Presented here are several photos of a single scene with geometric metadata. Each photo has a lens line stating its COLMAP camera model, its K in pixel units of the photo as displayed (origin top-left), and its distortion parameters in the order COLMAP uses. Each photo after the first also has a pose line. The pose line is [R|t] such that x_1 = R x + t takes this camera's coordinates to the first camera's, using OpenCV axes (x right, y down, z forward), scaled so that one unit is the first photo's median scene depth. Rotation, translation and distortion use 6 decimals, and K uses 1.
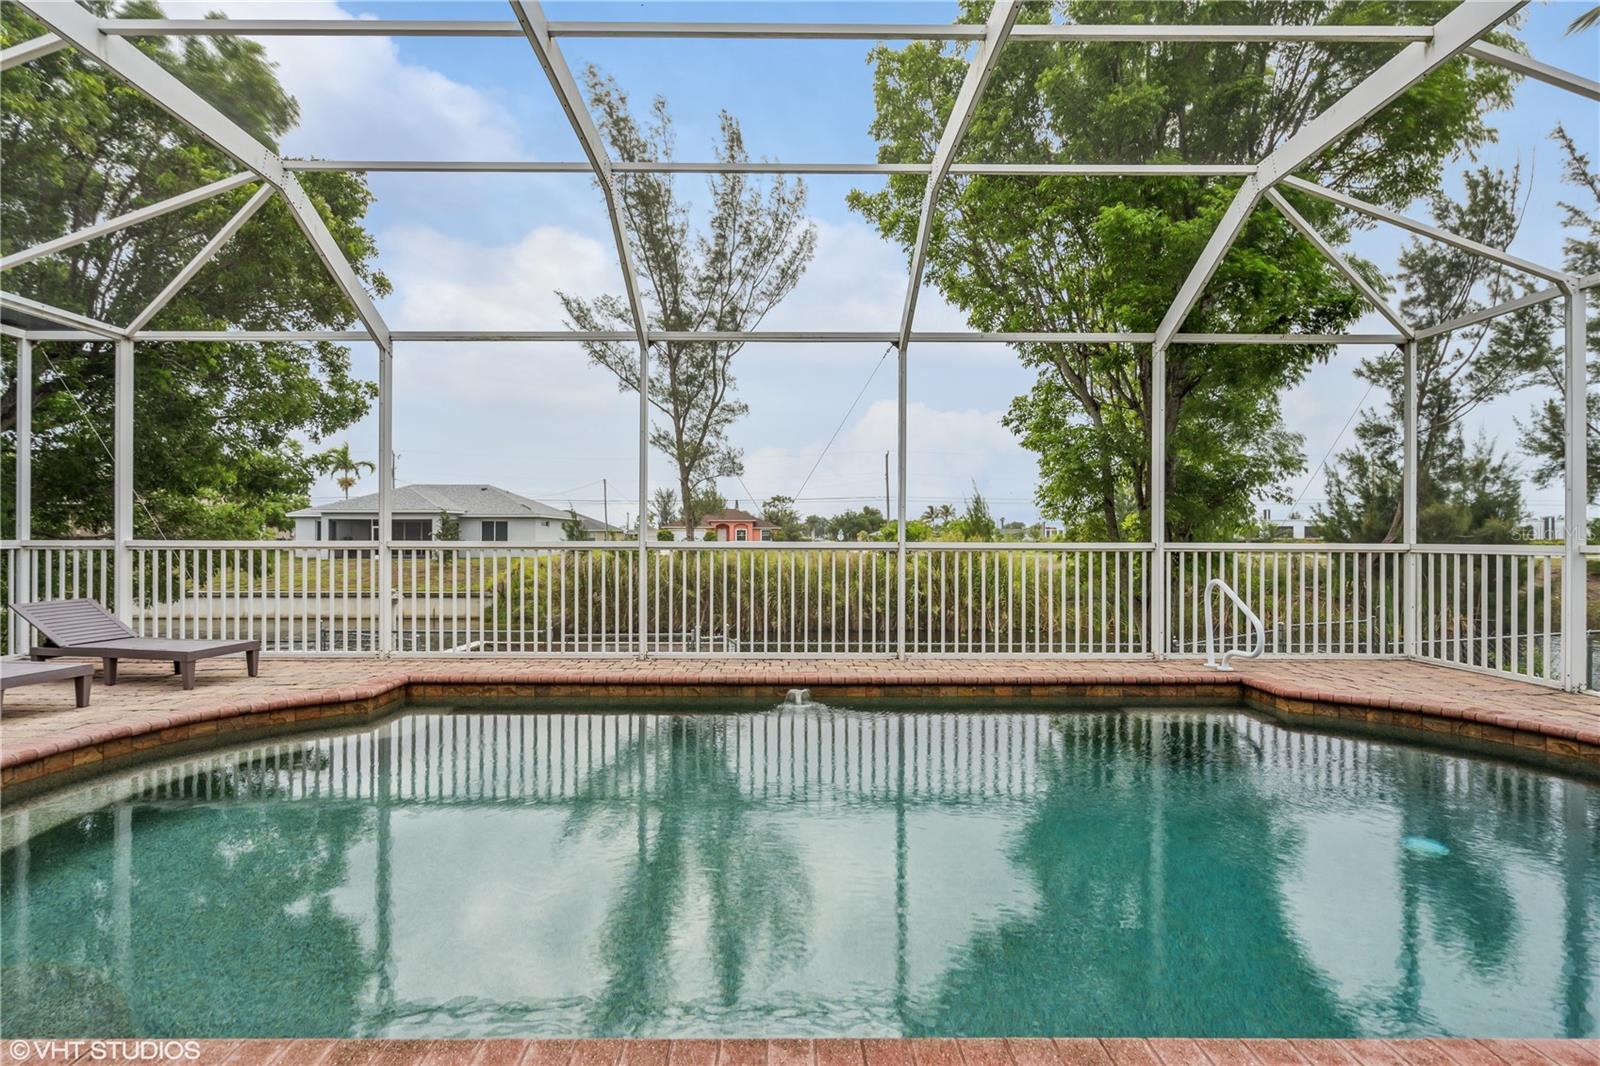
lens RADIAL K [[732.4, 0, 800.0], [0, 732.4, 533.0], [0, 0, 1]] dist [-0.015866, 0.000197]
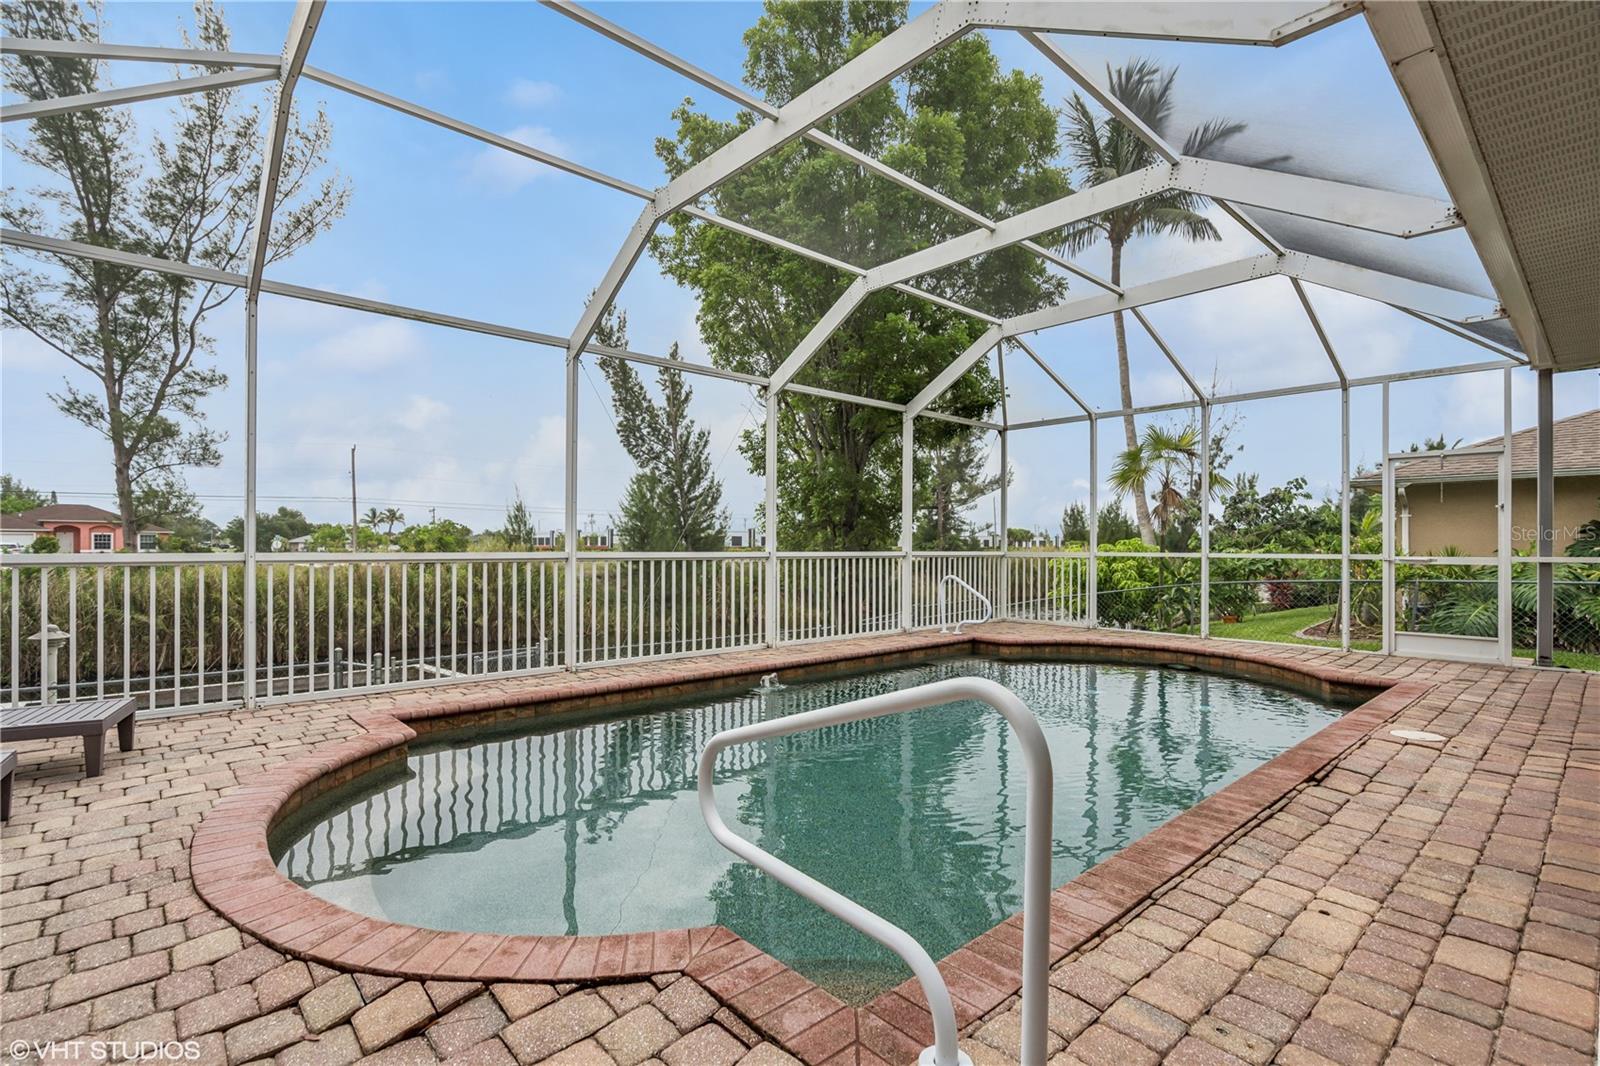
lens RADIAL K [[740.4, 0, 800.0], [0, 740.4, 533.0], [0, 0, 1]] dist [-0.016233, 0.000465]
pose [[0.756579, 0.009979, 0.653826, -0.122221], [-0.002750, 0.999923, -0.012079, 0.000543], [-0.653896, 0.007340, 0.756549, 0.013273]]
